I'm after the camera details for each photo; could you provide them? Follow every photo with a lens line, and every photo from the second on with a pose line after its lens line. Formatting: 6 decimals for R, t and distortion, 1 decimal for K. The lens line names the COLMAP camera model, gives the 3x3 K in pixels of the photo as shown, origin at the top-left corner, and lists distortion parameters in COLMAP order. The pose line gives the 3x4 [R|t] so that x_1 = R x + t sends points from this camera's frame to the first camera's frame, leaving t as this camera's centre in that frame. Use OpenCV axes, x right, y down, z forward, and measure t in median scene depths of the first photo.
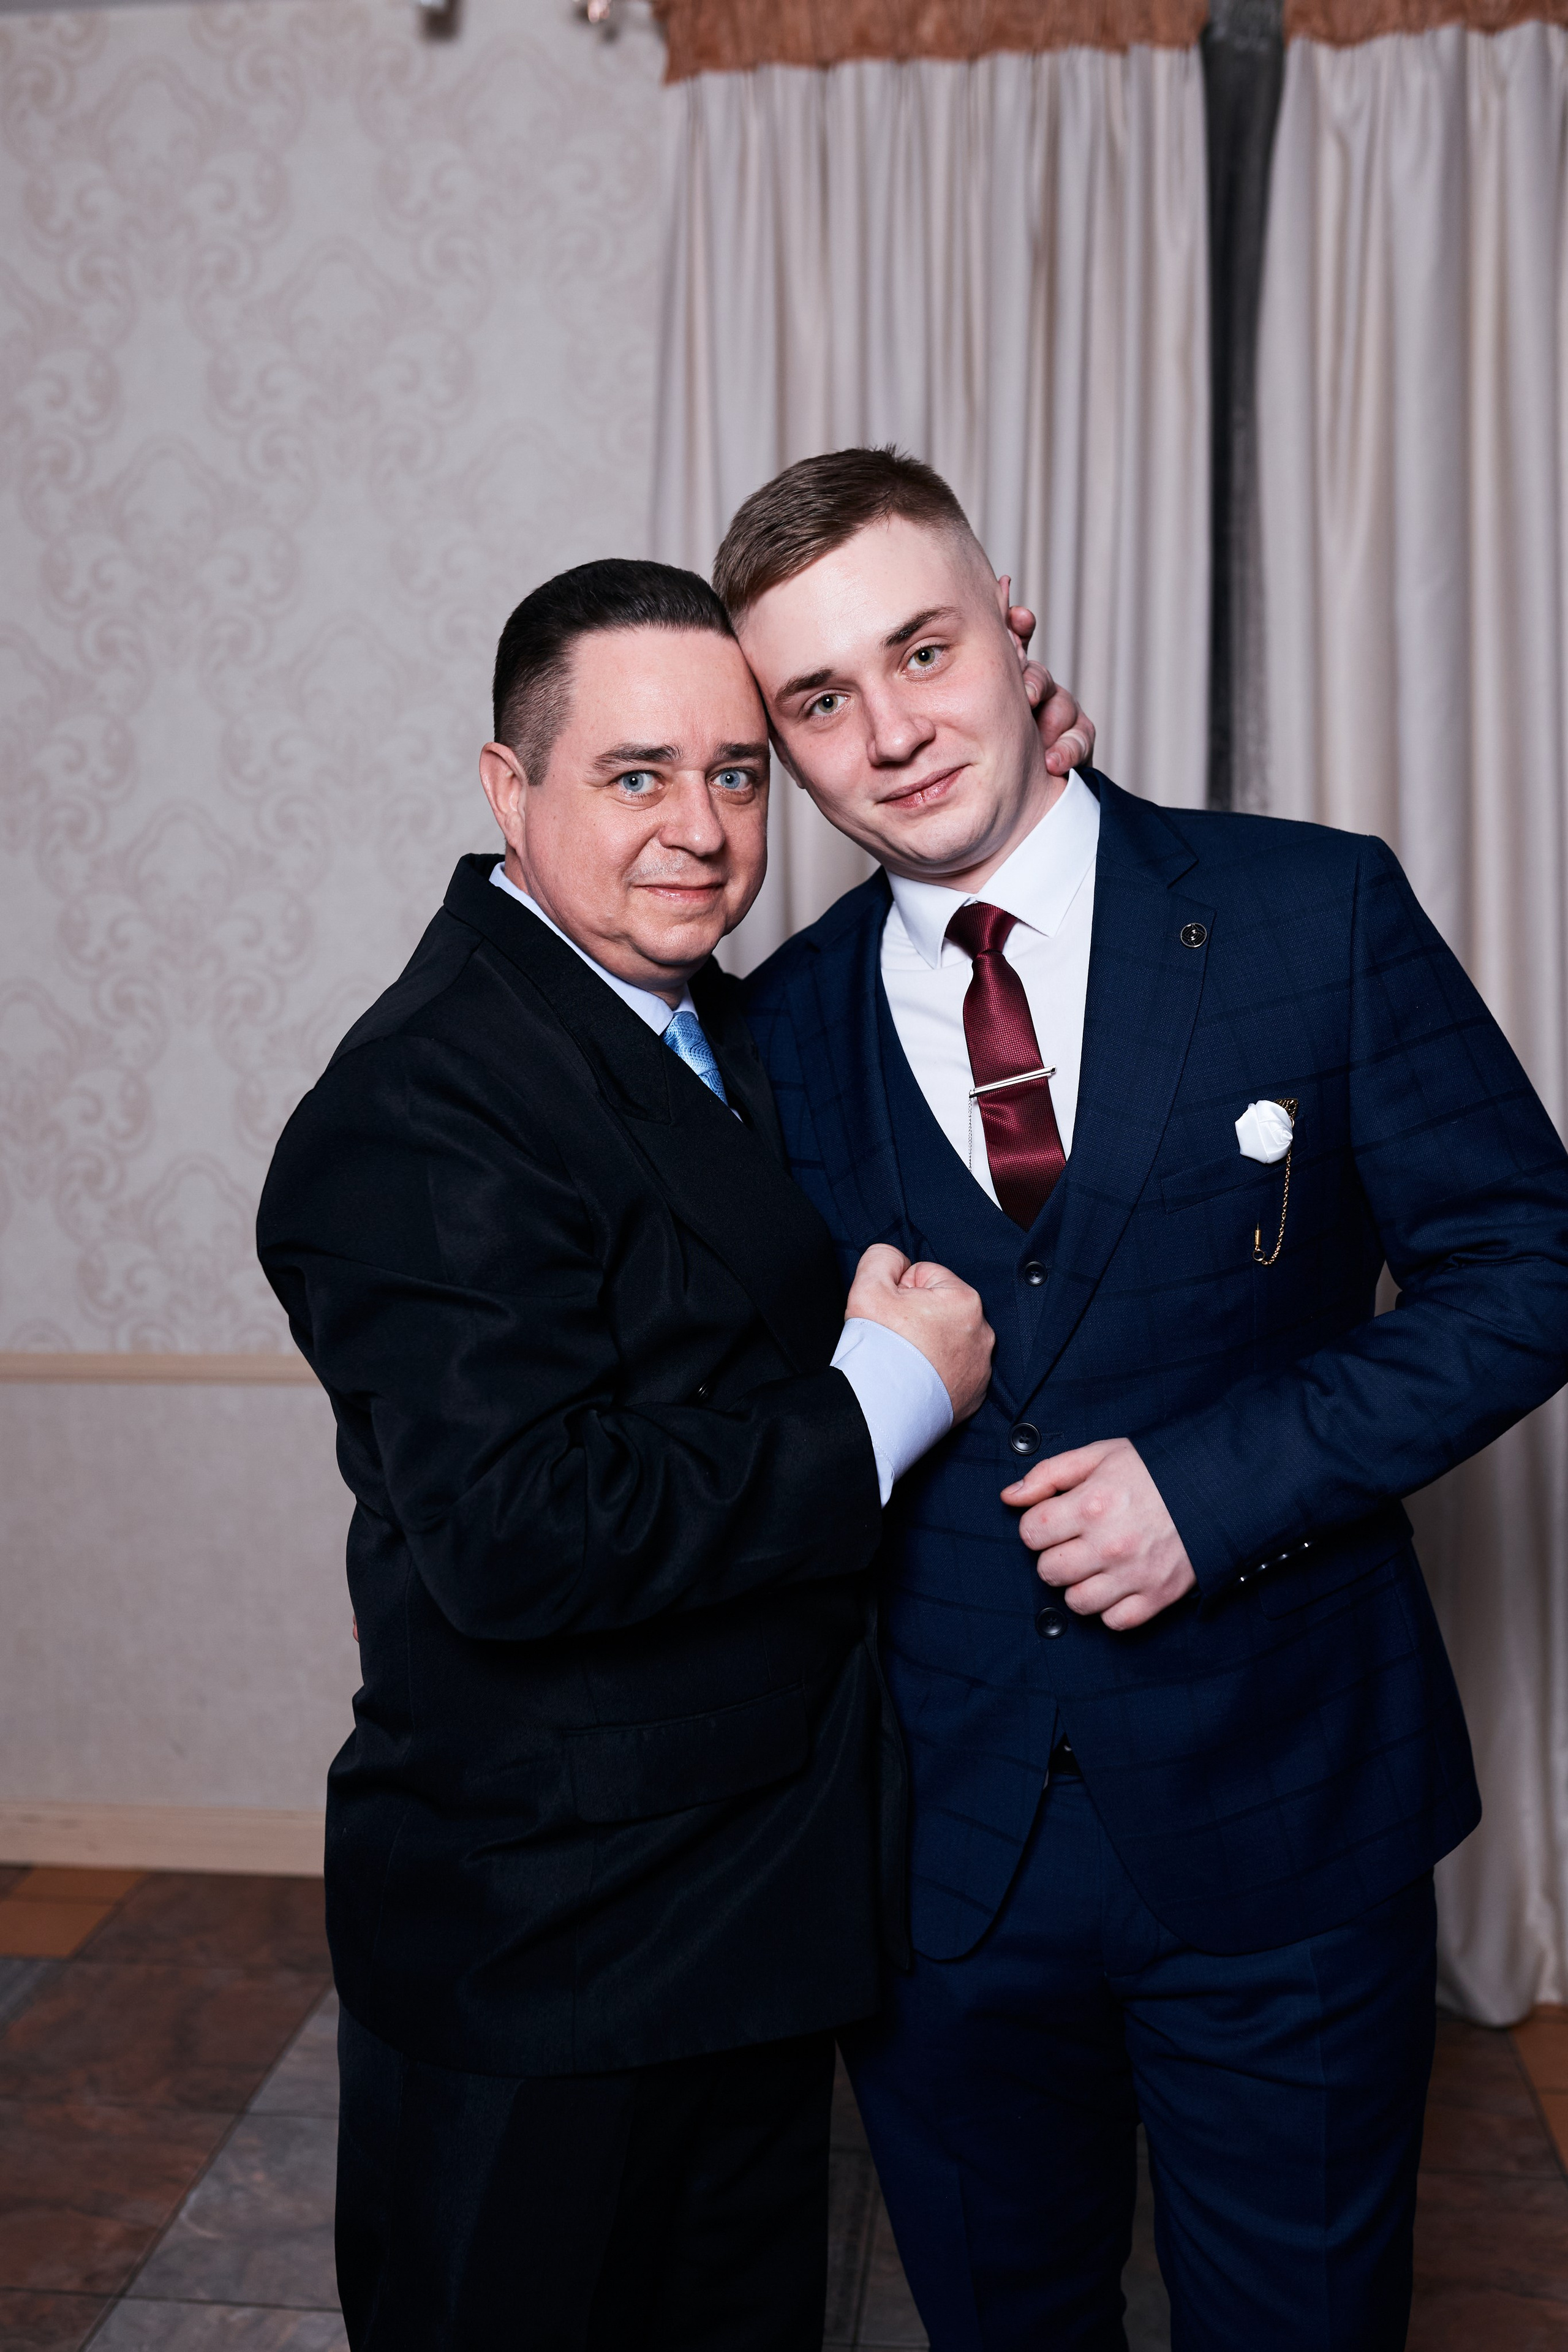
lens RADIAL K [[2402.6, 0, 743.0], [0, 2402.6, 1198.3], [0, 0, 1]] dist [0.001742, 0.000000]
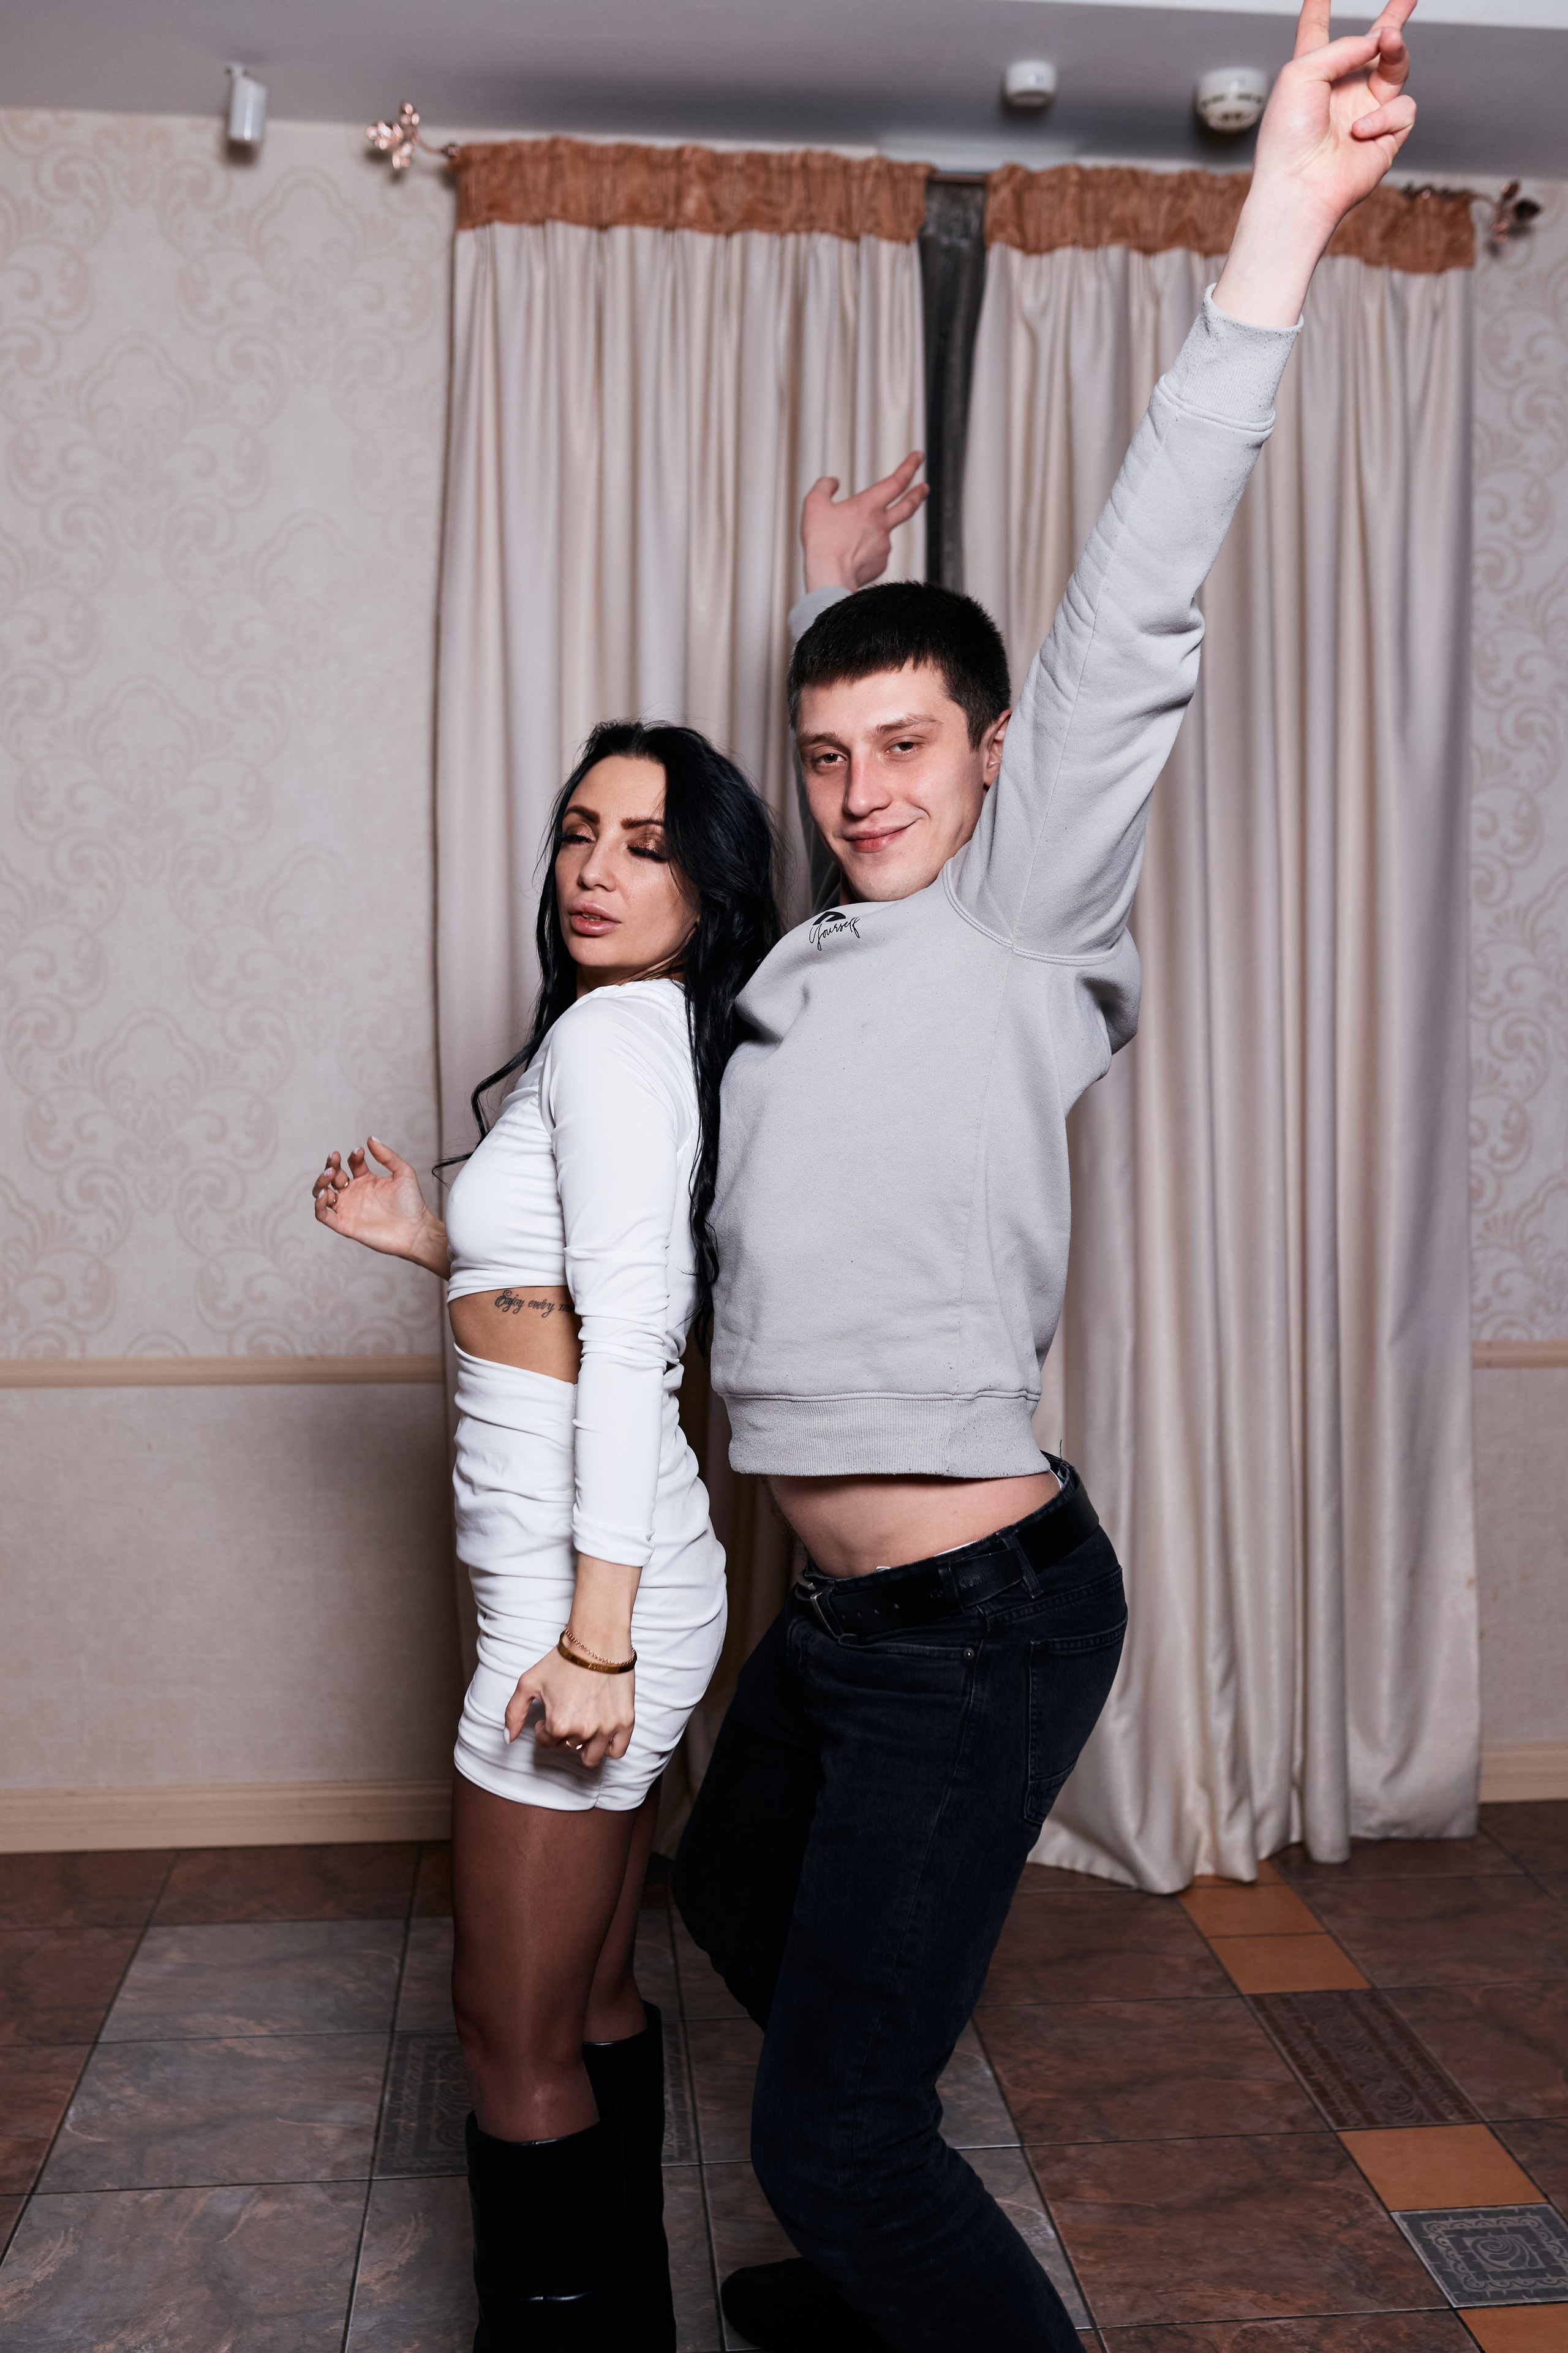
lens RADIAL K [[2403.5, 0, 801.6], [0, 2403.5, 1199.5], [0, 0, 1]] dist [0.001742, 0.000000]
pose [[0.972808, -0.001427, 0.231607, -0.132069], [0.007051, 0.999700, -0.023458, 0.022851], [-0.231504, 0.024453, 0.972527, -0.127478]]
